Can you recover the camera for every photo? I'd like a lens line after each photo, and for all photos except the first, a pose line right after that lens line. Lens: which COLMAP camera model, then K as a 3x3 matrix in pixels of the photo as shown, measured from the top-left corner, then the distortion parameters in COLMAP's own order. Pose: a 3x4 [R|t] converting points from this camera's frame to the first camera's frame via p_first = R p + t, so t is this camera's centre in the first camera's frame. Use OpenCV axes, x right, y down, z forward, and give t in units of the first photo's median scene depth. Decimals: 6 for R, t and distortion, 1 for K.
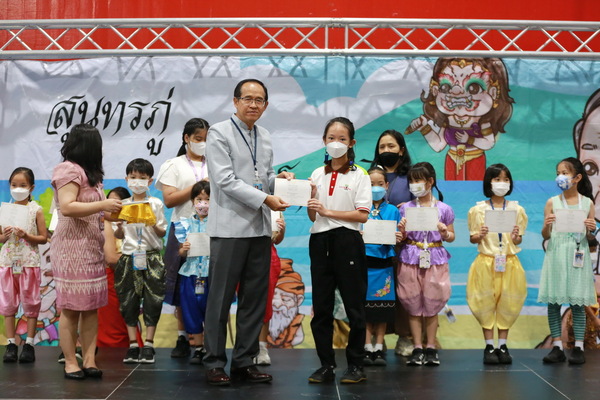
lens RADIAL K [[1284.2, 0, 312.0], [0, 1284.2, 199.3], [0, 0, 1]] dist [-0.293245, 0.000000]
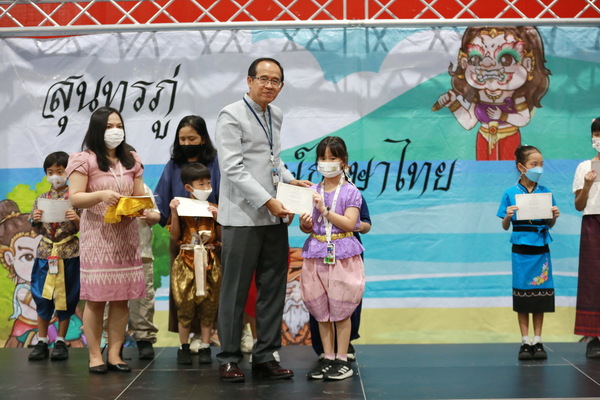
lens RADIAL K [[1426.6, 0, 295.9], [0, 1426.6, 204.5], [0, 0, 1]] dist [-0.210647, 0.000000]
pose [[0.999548, -0.017117, -0.024732, -0.000992], [0.017455, 0.999756, 0.013517, 0.000722], [0.024494, -0.013943, 0.999603, -0.024080]]
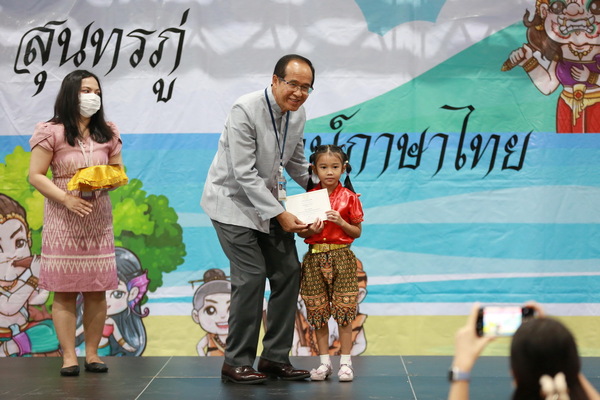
lens RADIAL K [[2352.4, 0, 305.2], [0, 2352.4, 202.9], [0, 0, 1]] dist [0.441200, 0.000000]
pose [[0.999480, -0.005657, -0.031756, 0.002082], [0.006389, 0.999715, 0.022997, -0.006801], [0.031616, -0.023188, 0.999231, -0.367142]]
